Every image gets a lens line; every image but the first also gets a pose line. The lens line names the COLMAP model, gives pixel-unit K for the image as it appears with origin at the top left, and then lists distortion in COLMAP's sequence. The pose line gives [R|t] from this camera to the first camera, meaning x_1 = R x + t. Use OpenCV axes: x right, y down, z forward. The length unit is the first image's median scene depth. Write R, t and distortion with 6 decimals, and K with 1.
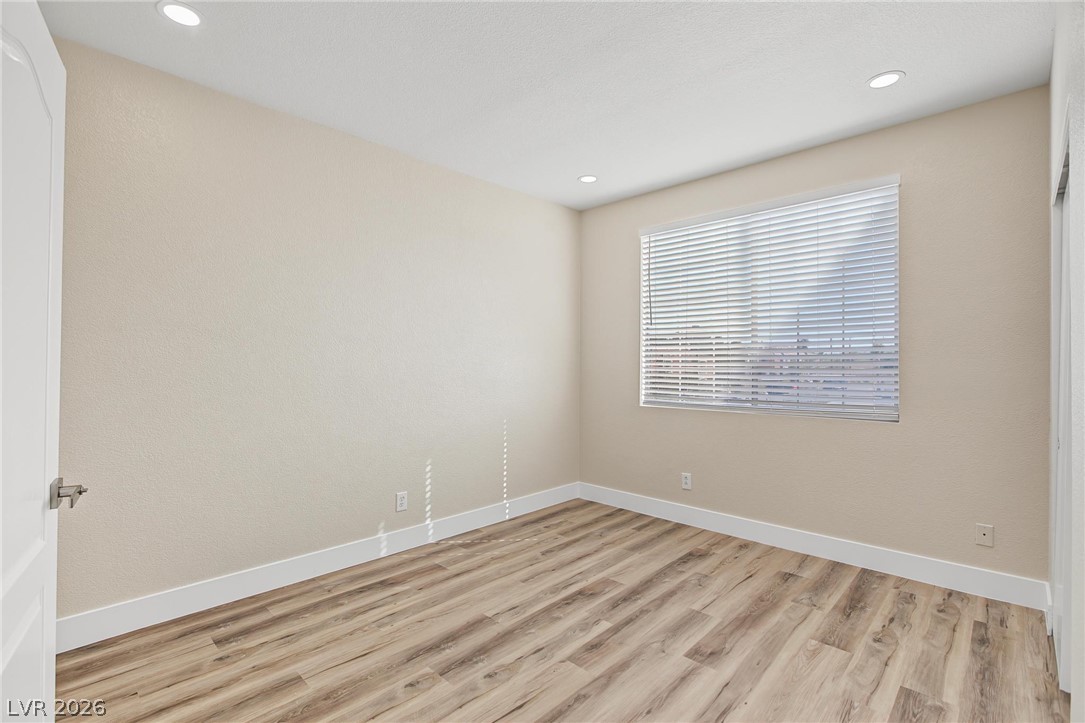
lens RADIAL K [[495.3, 0, 543.4], [0, 495.3, 359.5], [0, 0, 1]] dist [-0.002462, -0.000583]
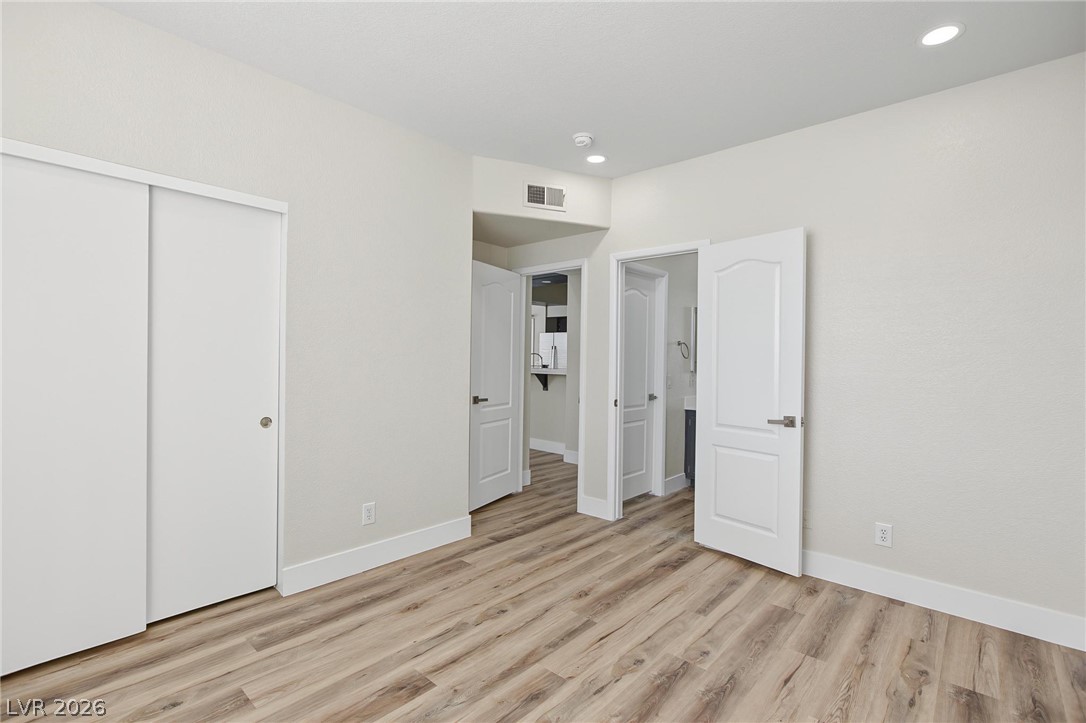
lens RADIAL K [[495.8, 0, 542.8], [0, 495.8, 363.3], [0, 0, 1]] dist [-0.002462, -0.000583]
pose [[-0.999351, -0.018645, -0.030827, 0.136035], [-0.018527, 0.999820, -0.004122, 0.019493], [0.030899, -0.003548, -0.999516, 1.998175]]
